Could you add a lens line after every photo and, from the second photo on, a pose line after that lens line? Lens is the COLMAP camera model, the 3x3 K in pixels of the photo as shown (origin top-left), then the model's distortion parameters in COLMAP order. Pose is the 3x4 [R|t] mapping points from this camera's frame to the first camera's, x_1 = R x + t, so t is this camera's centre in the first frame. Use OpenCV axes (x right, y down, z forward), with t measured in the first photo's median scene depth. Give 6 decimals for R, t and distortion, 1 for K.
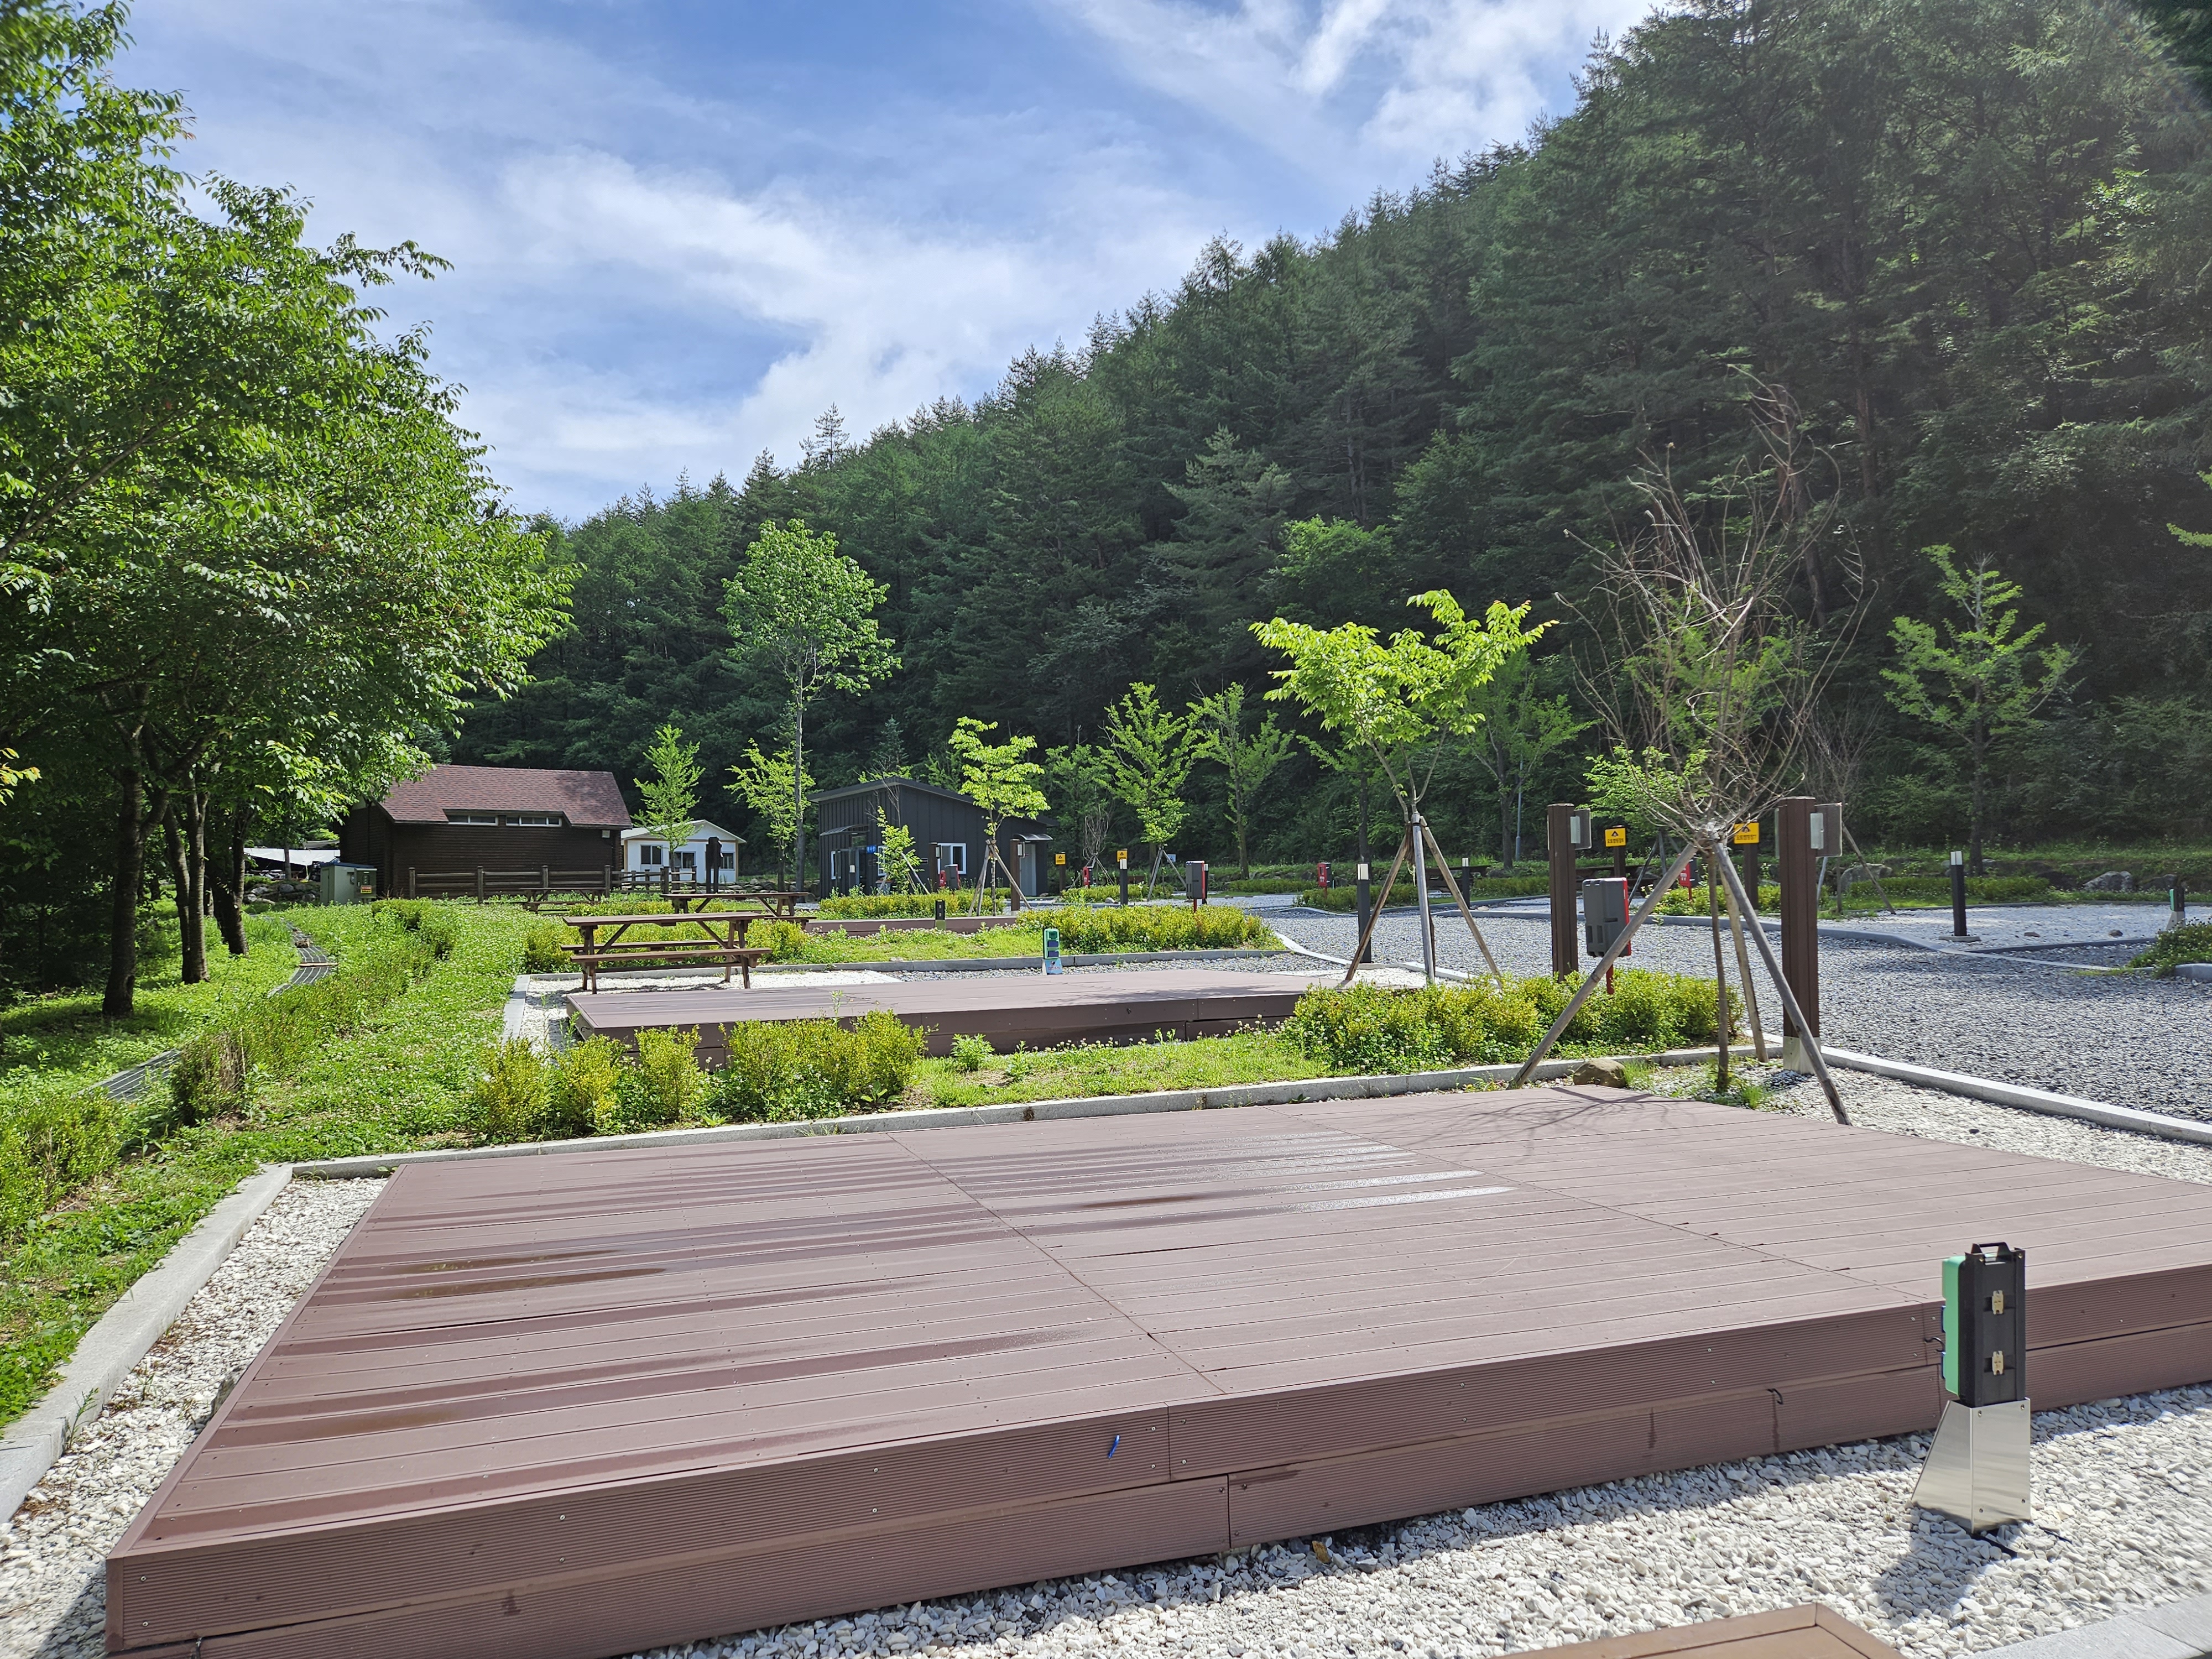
lens RADIAL K [[1492.3, 0, 1099.4], [0, 1492.3, 805.9], [0, 0, 1]] dist [0.247989, -0.000074]
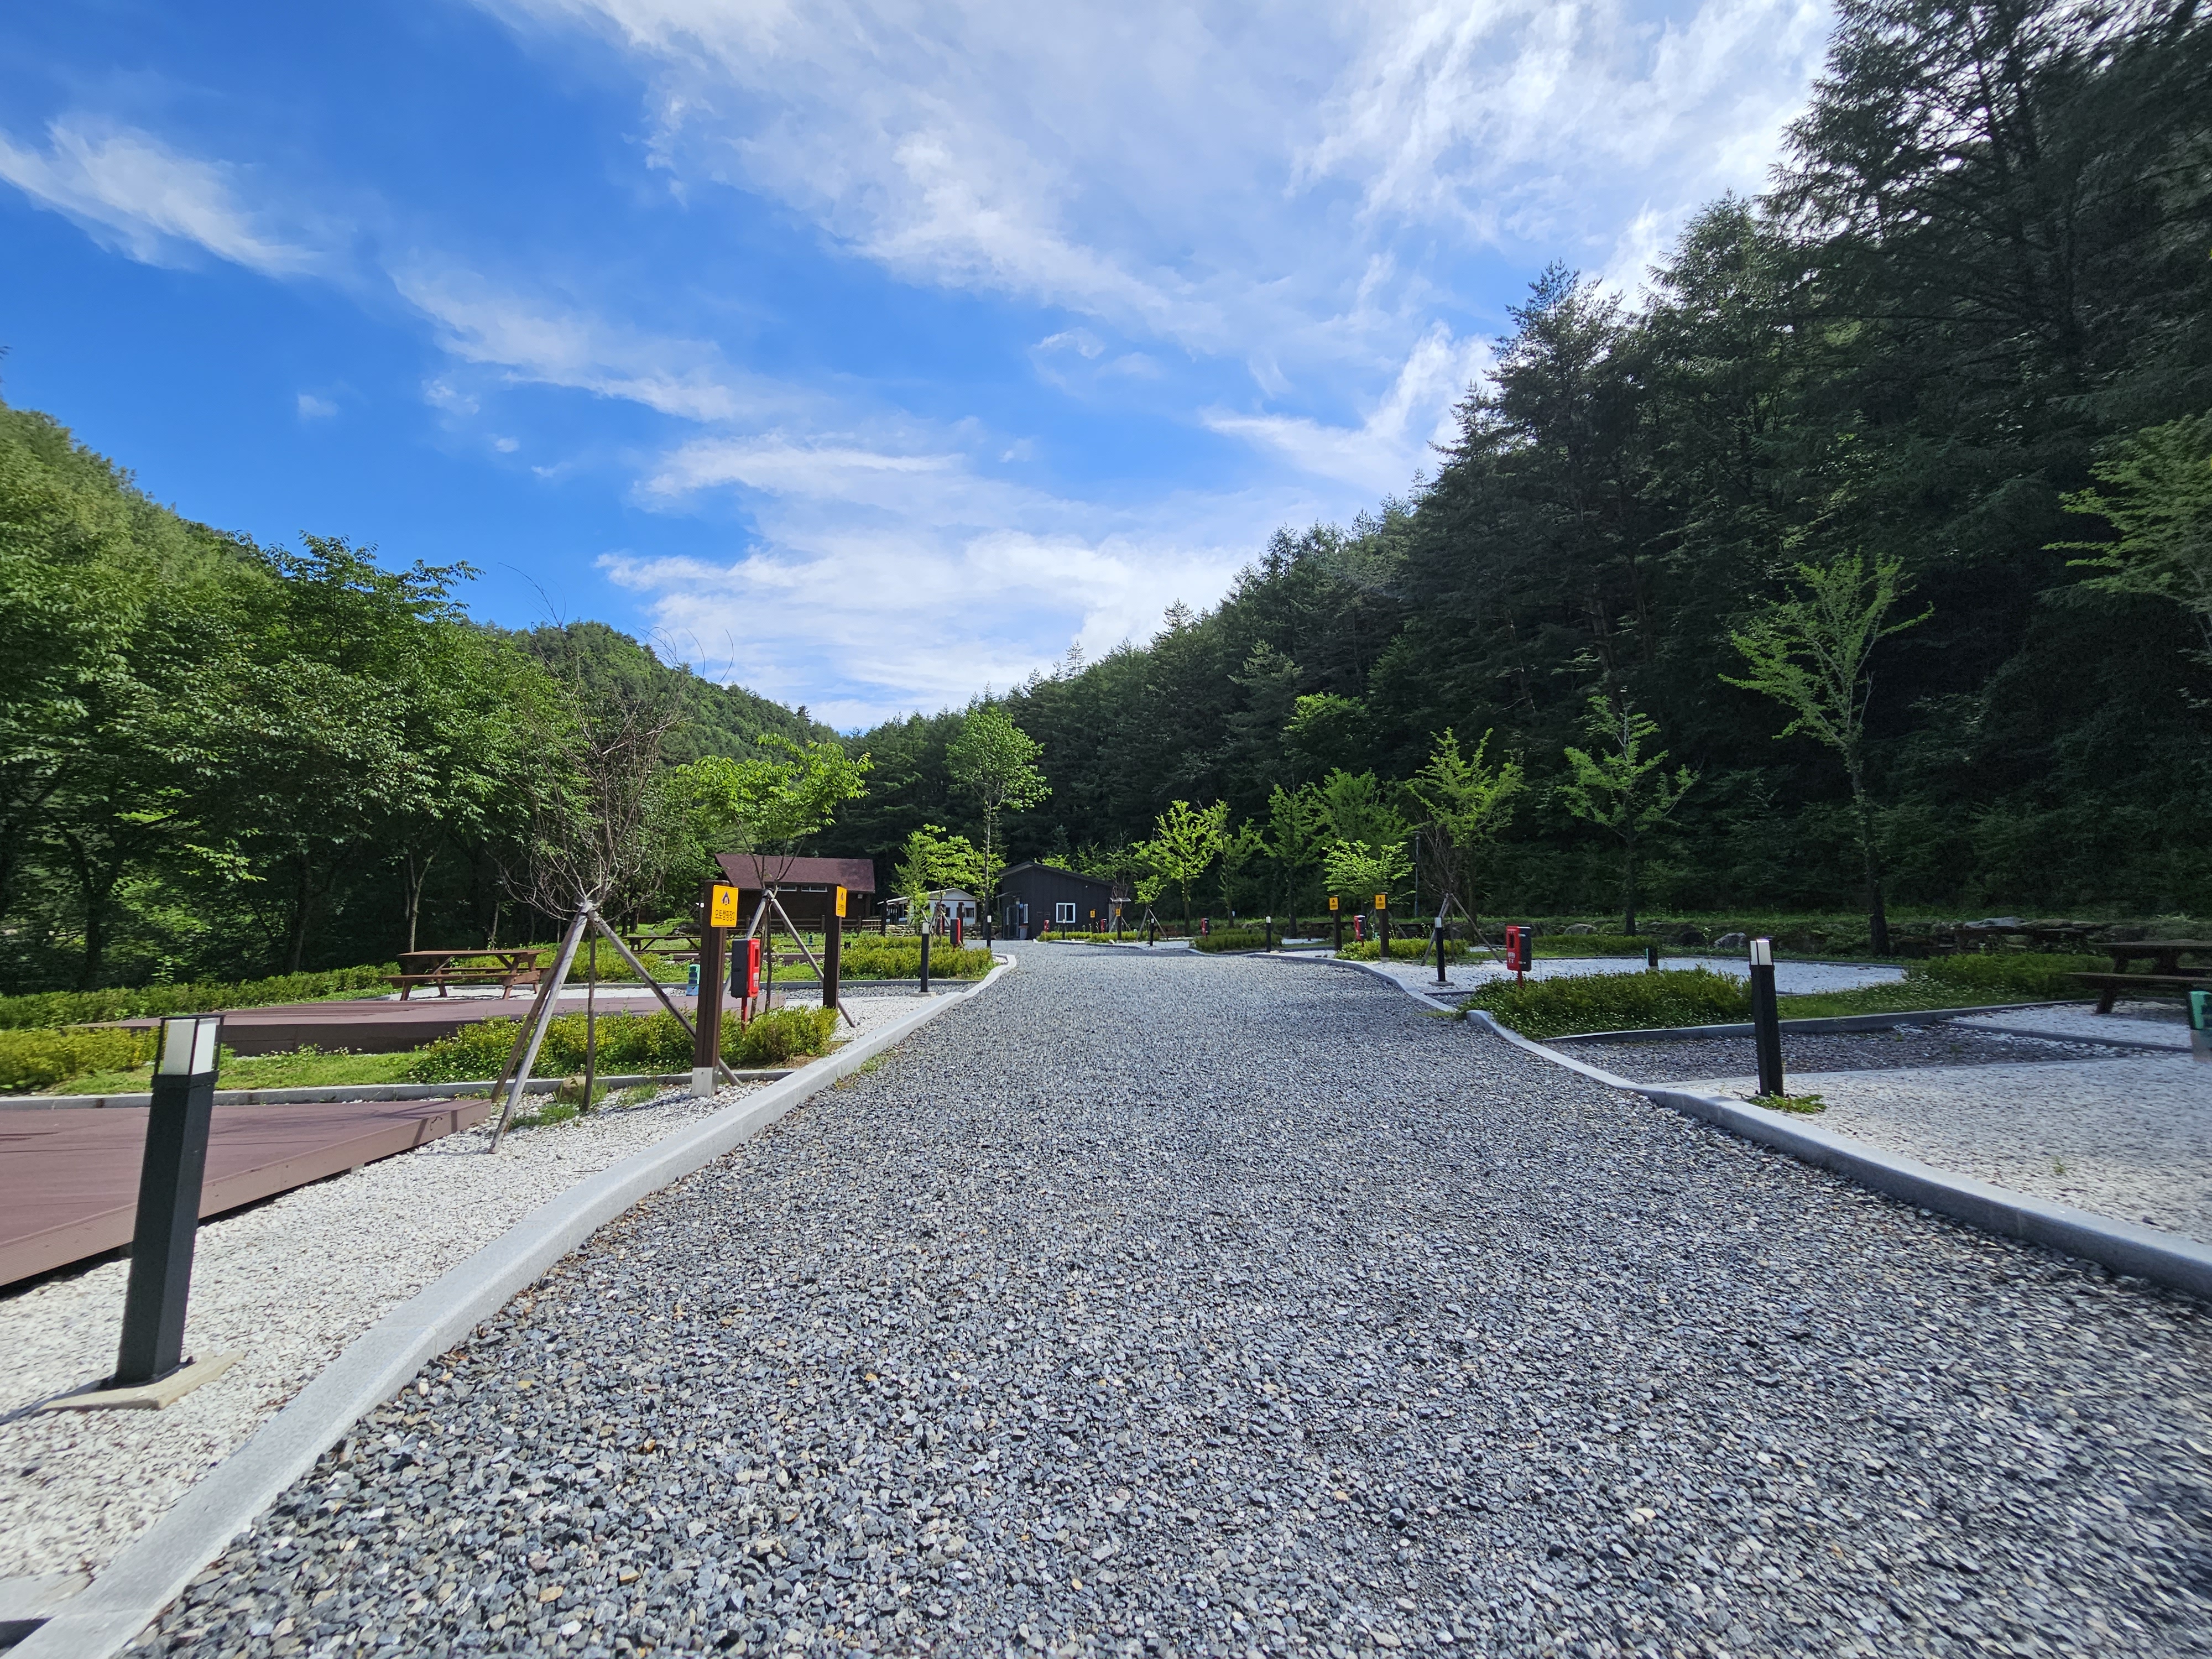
lens RADIAL K [[890.8, 0, 1108.7], [0, 890.8, 785.8], [0, 0, 1]] dist [-0.001009, -0.000059]
pose [[0.970680, -0.022779, -0.239295, 0.149938], [-0.002079, 0.994667, -0.103118, -0.001971], [0.240368, 0.100592, 0.965456, 0.079739]]
